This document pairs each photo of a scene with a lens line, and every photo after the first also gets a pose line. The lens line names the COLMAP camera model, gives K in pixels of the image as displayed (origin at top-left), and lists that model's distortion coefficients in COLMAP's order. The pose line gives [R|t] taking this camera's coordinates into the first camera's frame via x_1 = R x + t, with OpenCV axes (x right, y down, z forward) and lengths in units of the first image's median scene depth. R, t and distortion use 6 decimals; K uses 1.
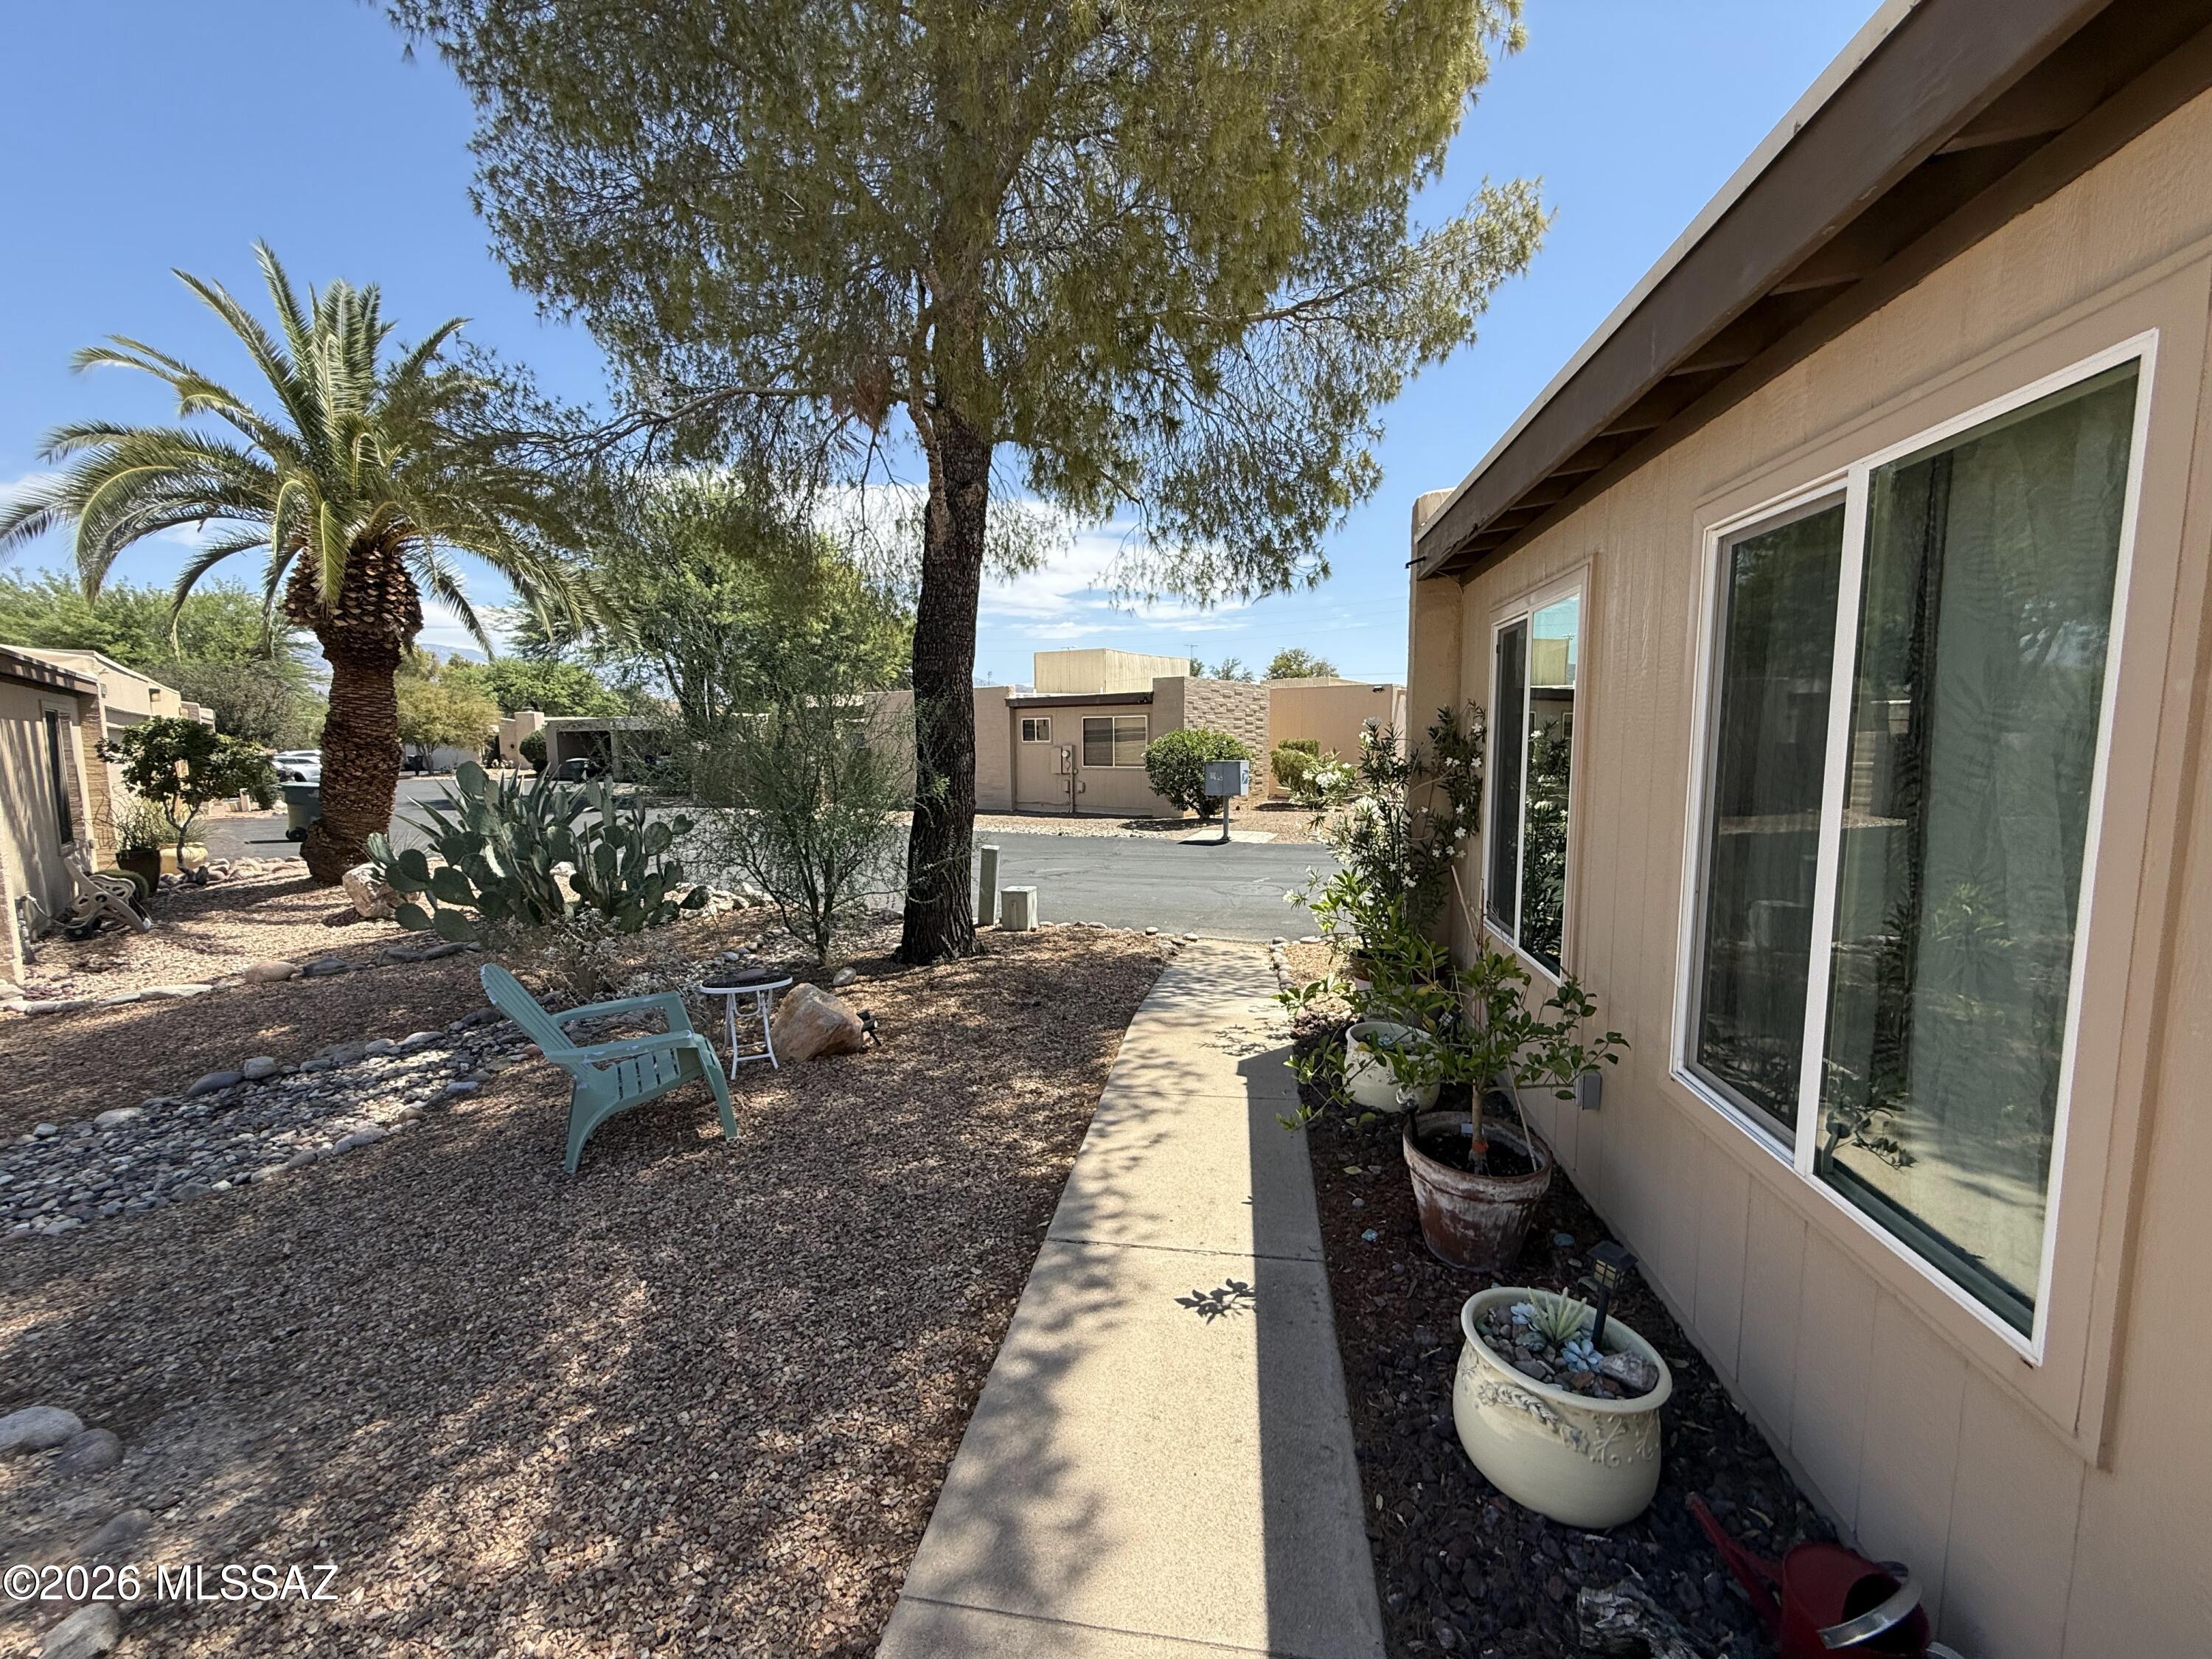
lens RADIAL K [[881.1, 0, 1104.0], [0, 881.1, 833.9], [0, 0, 1]] dist [0.000702, -0.001071]
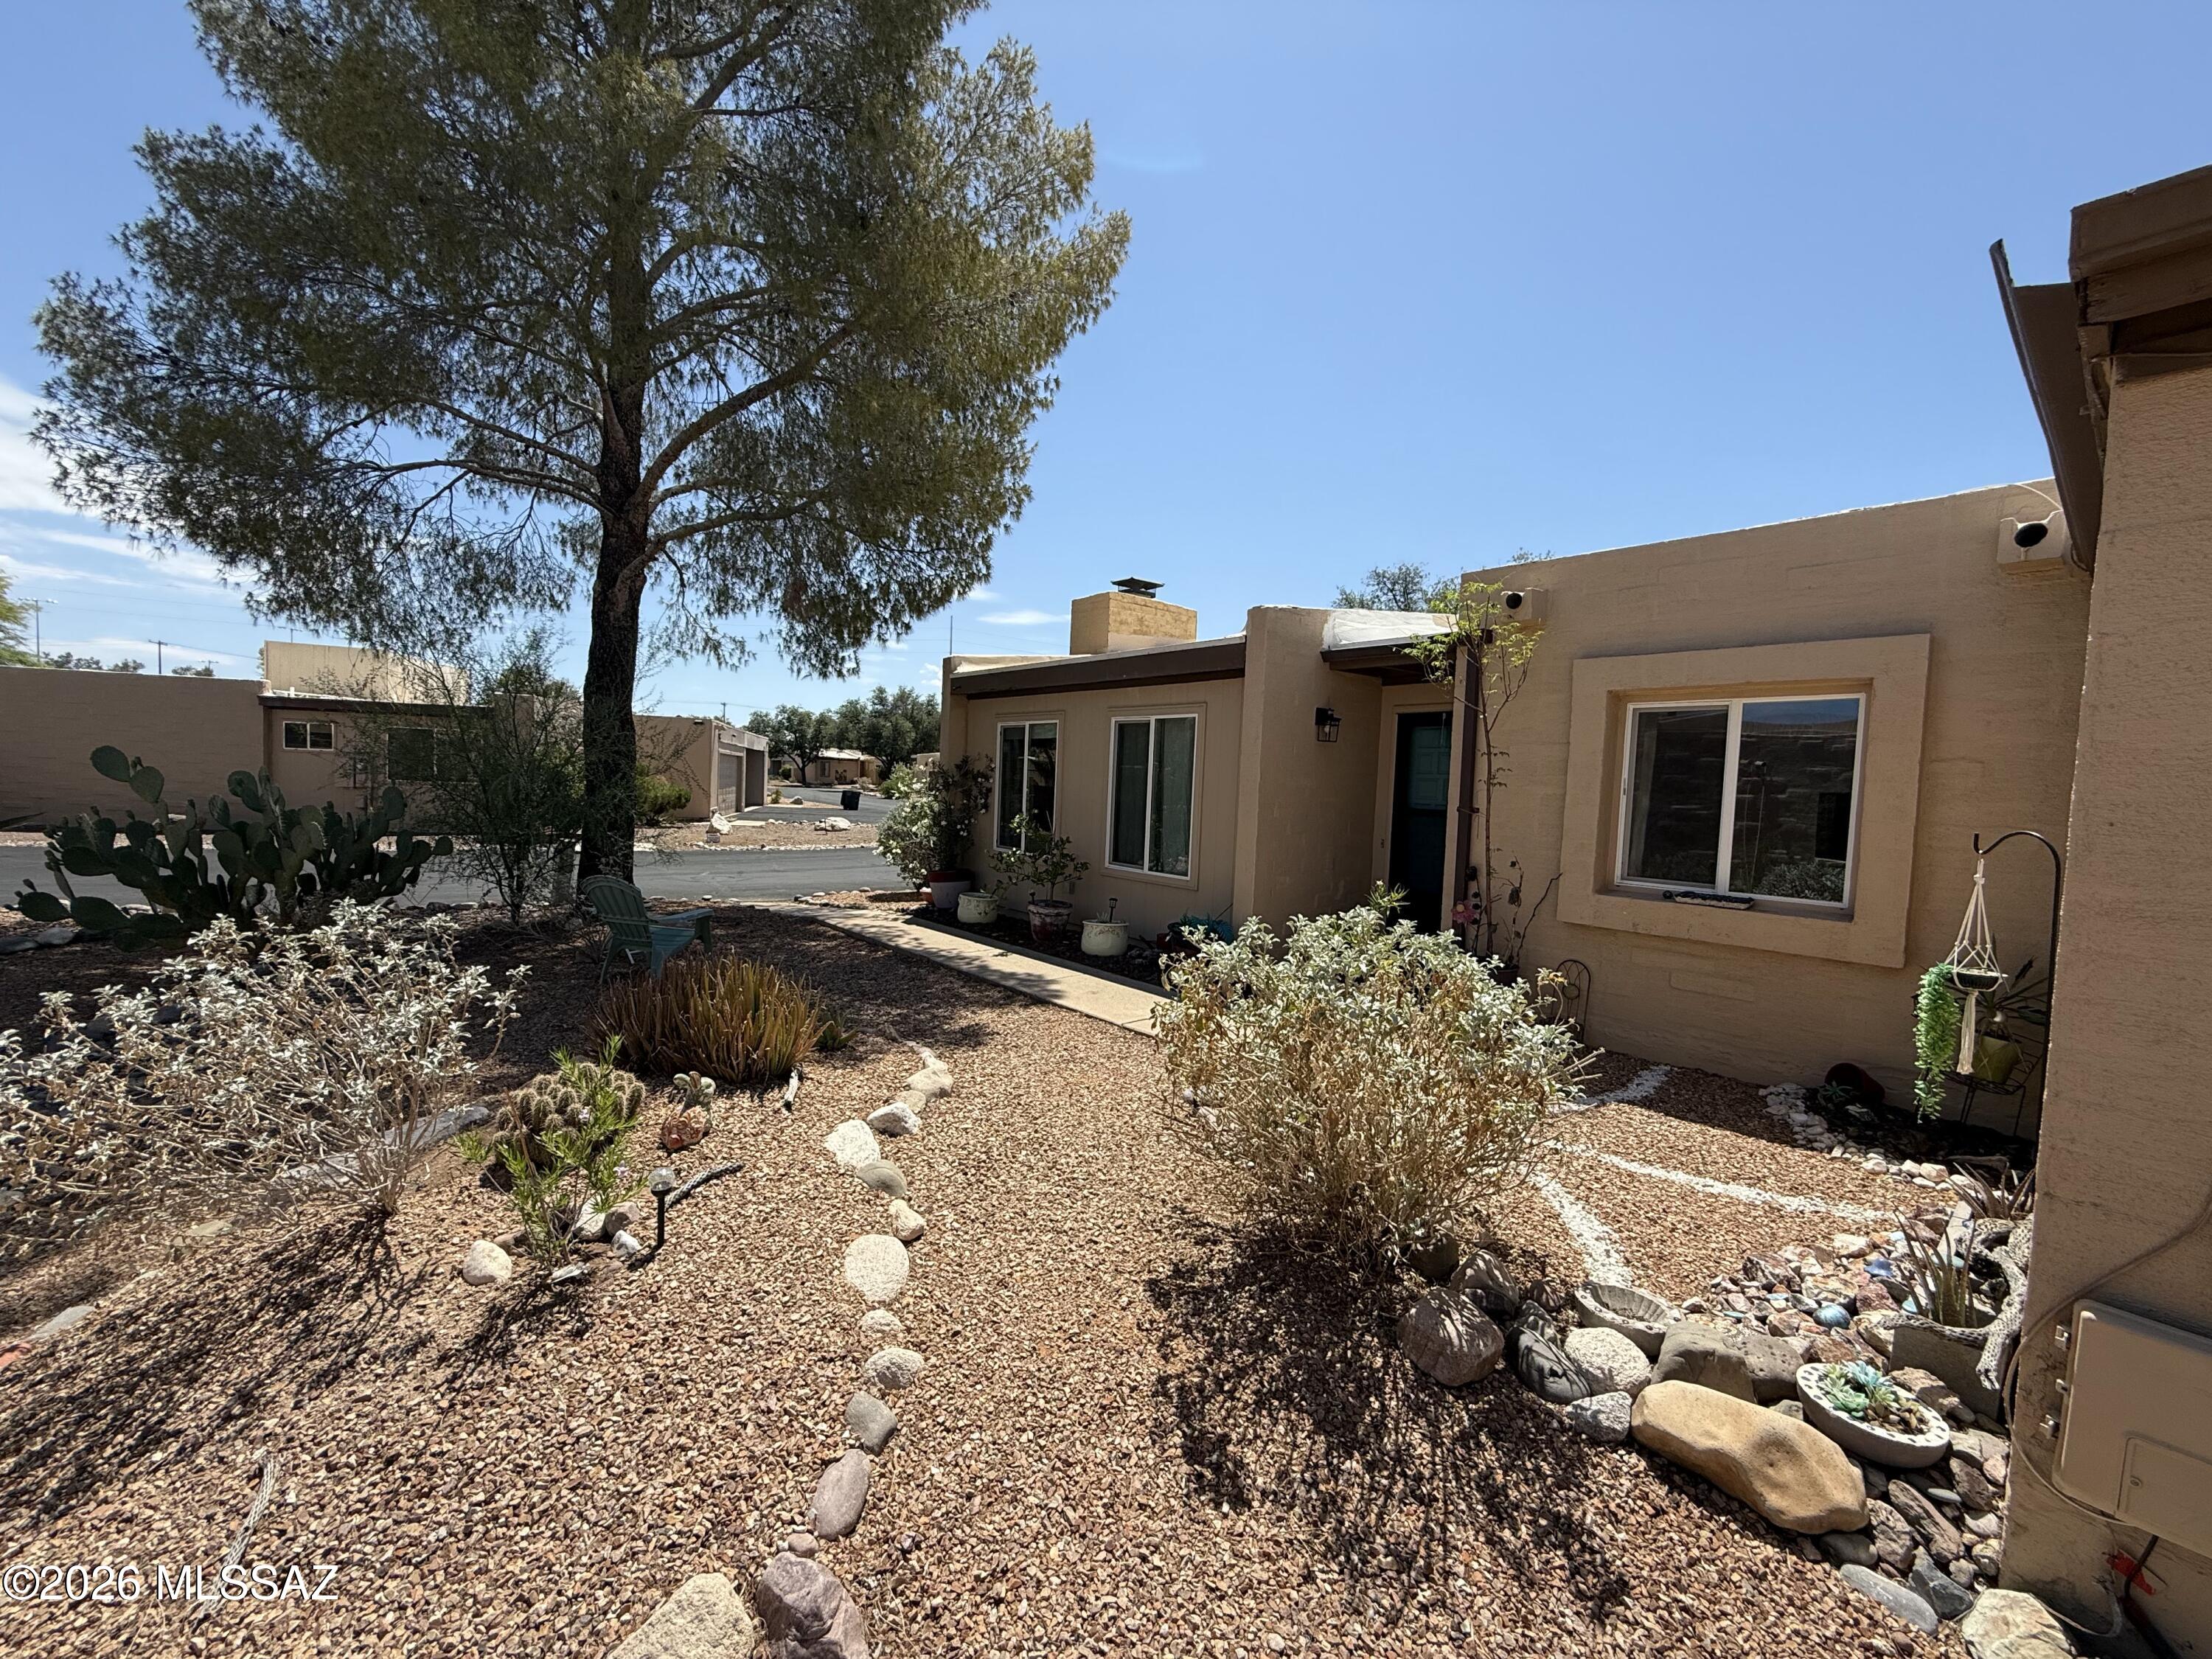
lens RADIAL K [[881.1, 0, 1096.4], [0, 881.1, 825.9], [0, 0, 1]] dist [0.000702, -0.001071]
pose [[0.653557, -0.000964, 0.756877, -1.127960], [0.035782, 0.998920, -0.029625, 0.114476], [-0.756031, 0.046445, 0.652886, -0.708500]]
